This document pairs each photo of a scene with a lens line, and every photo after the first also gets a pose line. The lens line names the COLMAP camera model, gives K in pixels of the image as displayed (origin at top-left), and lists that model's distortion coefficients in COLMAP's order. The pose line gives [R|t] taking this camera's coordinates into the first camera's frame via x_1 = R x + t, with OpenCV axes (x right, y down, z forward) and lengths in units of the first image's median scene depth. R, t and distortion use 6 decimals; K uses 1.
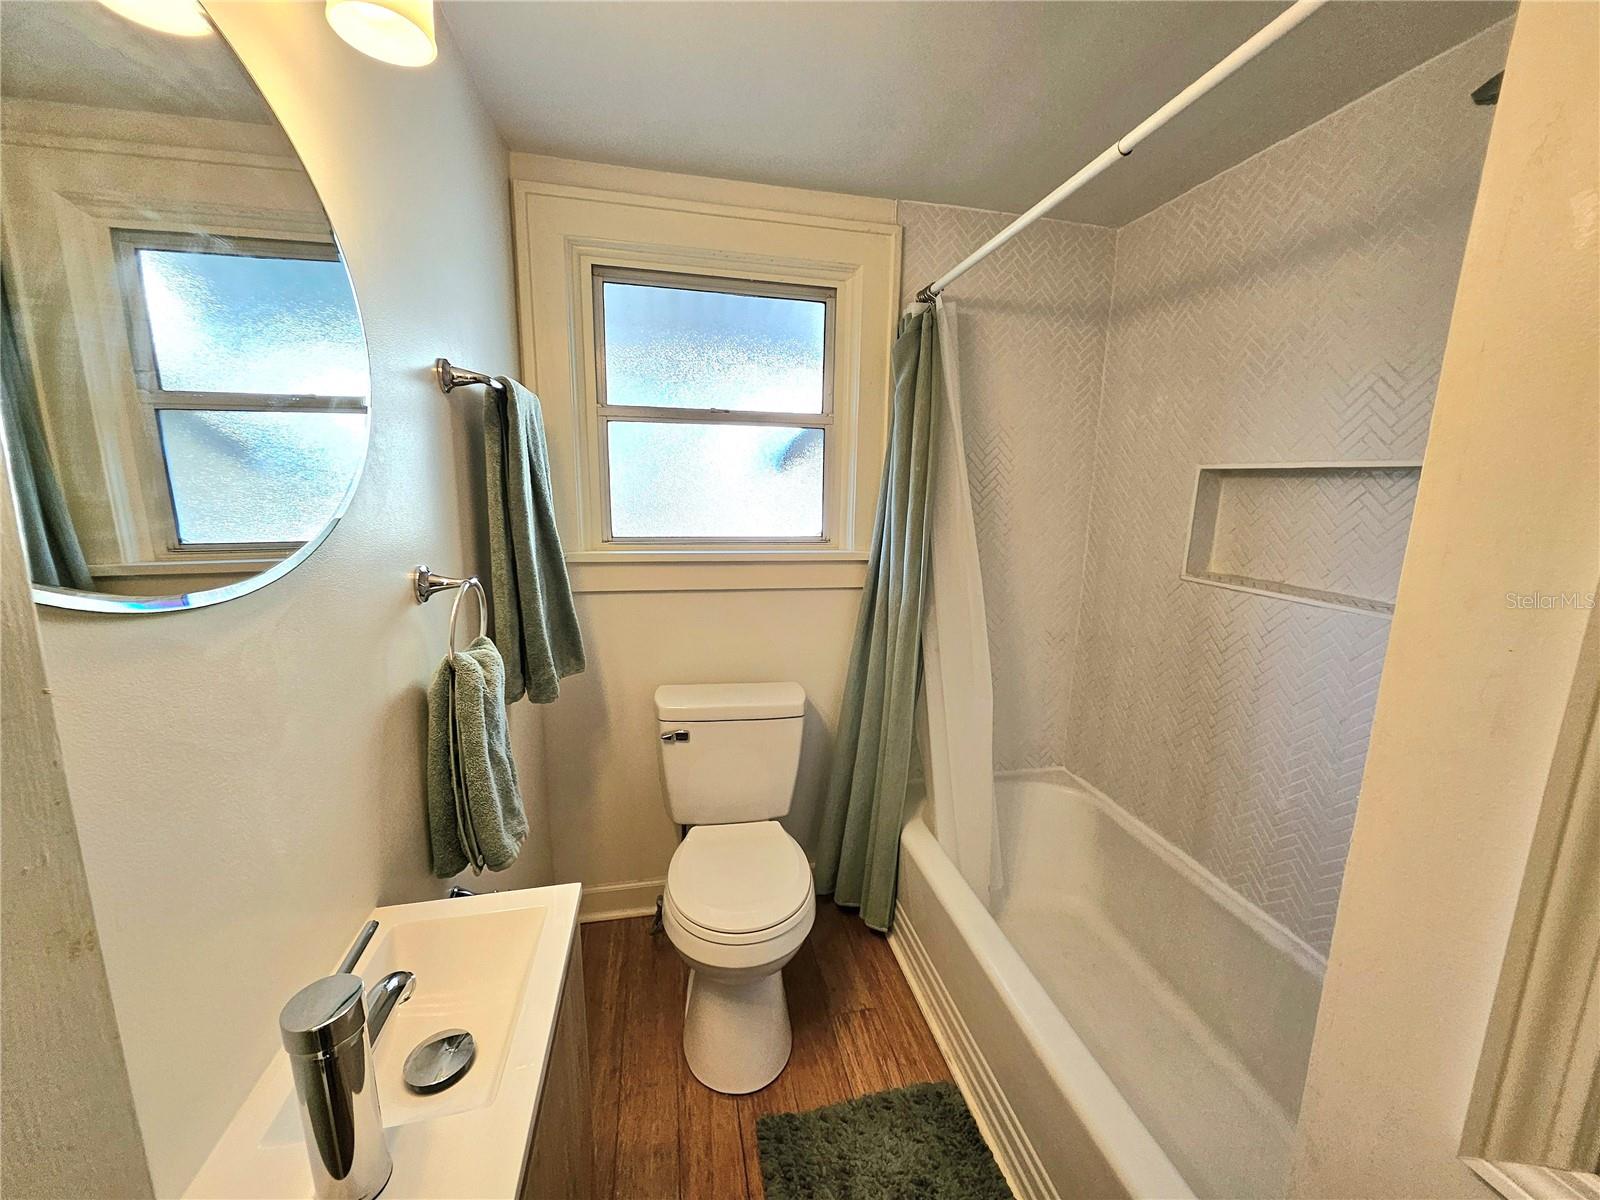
lens RADIAL K [[627.7, 0, 801.6], [0, 627.7, 602.5], [0, 0, 1]] dist [0.007547, -0.003020]
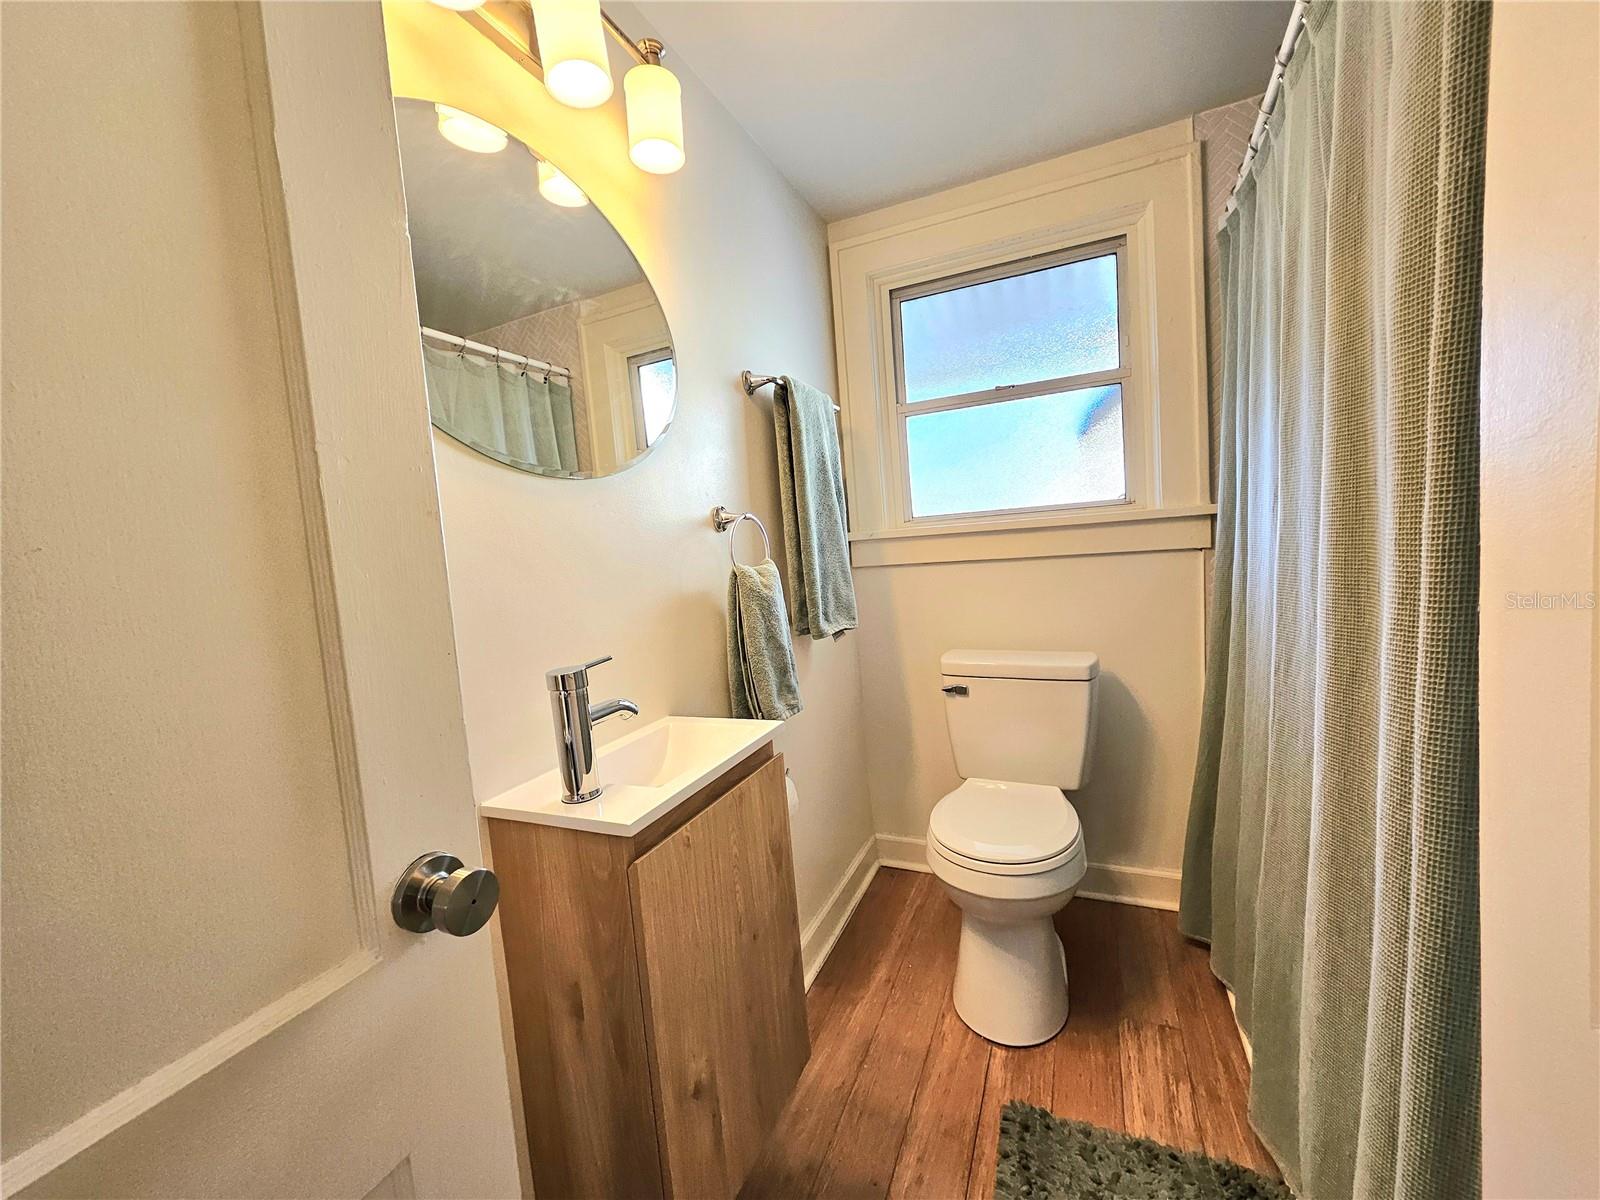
lens RADIAL K [[627.7, 0, 805.1], [0, 627.7, 602.0], [0, 0, 1]] dist [0.007547, -0.003020]
pose [[0.802315, -0.025904, -0.596339, 0.234501], [-0.020175, 0.997310, -0.070464, 0.143035], [0.596560, 0.068566, 0.799634, -0.017084]]
